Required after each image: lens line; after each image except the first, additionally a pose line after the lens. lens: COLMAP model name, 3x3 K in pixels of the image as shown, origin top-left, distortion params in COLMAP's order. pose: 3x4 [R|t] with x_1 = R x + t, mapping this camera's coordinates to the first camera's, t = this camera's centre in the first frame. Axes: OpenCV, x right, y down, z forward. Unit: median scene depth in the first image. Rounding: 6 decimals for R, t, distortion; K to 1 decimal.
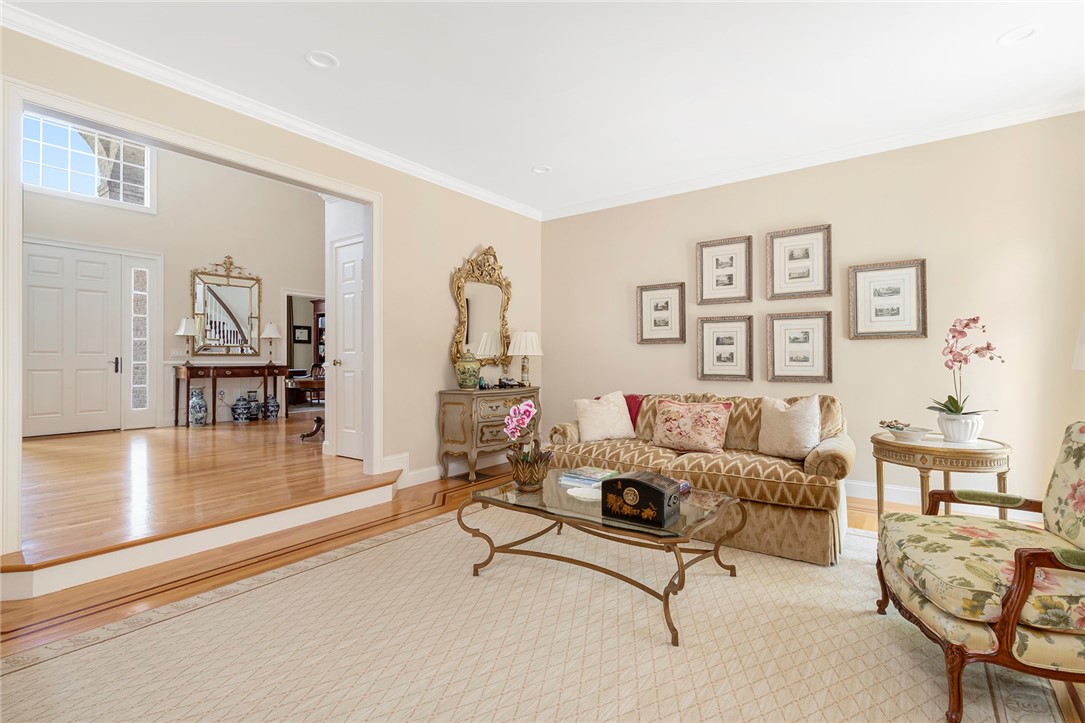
lens RADIAL K [[495.1, 0, 544.6], [0, 495.1, 358.8], [0, 0, 1]] dist [-0.003037, 0.000142]
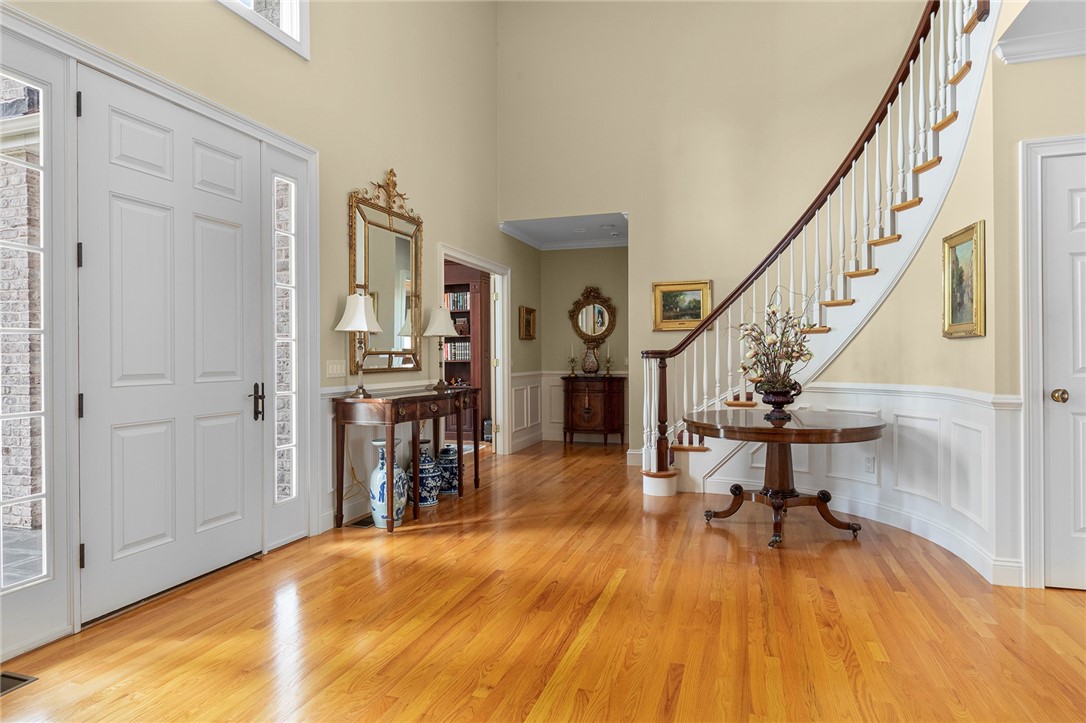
lens RADIAL K [[613.5, 0, 541.4], [0, 613.5, 357.8], [0, 0, 1]] dist [-0.001412, -0.001982]
pose [[0.944515, -0.005371, 0.328425, -0.710914], [0.002939, 0.999964, 0.007899, -0.024960], [-0.328456, -0.006496, 0.944497, 0.375170]]
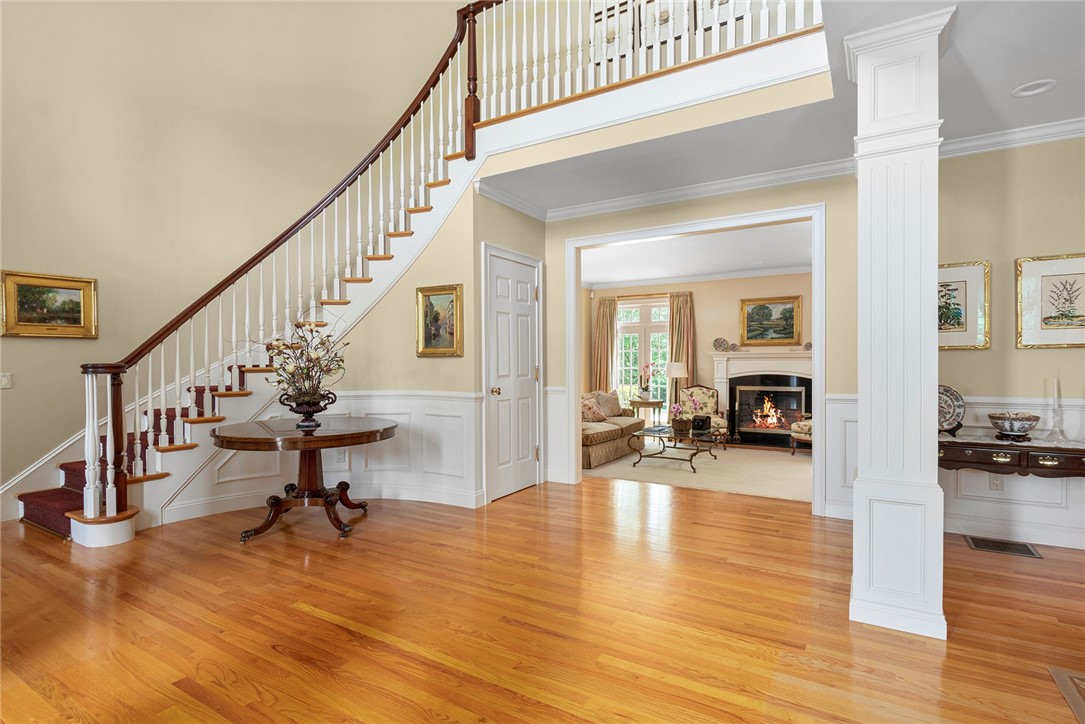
lens RADIAL K [[528.2, 0, 546.4], [0, 528.2, 372.0], [0, 0, 1]] dist [-0.002176, -0.001492]
pose [[-0.100022, -0.016193, 0.994853, -0.863056], [-0.001973, 0.999869, 0.016076, -0.028343], [-0.994983, -0.000355, -0.100041, 0.625849]]
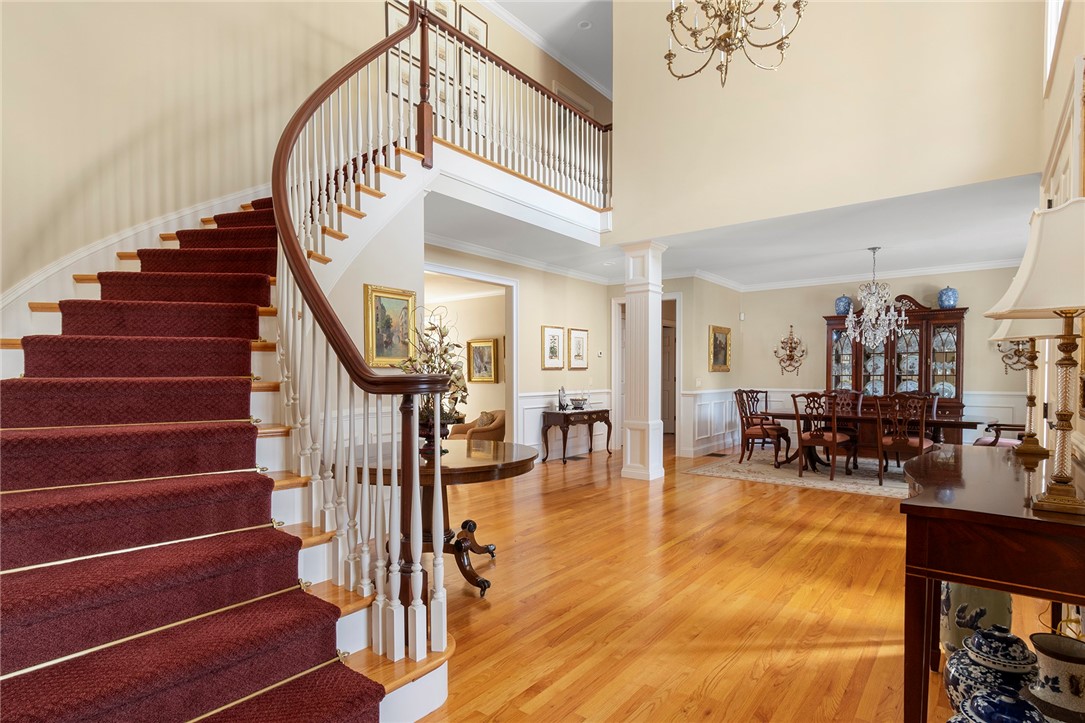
lens RADIAL K [[572.0, 0, 534.2], [0, 572.0, 388.3], [0, 0, 1]] dist [0.000730, -0.001171]
pose [[-0.999485, -0.000506, 0.032078, -0.443904], [0.000170, 0.999778, 0.021060, -0.027212], [-0.032081, 0.021055, -0.999263, 1.220895]]
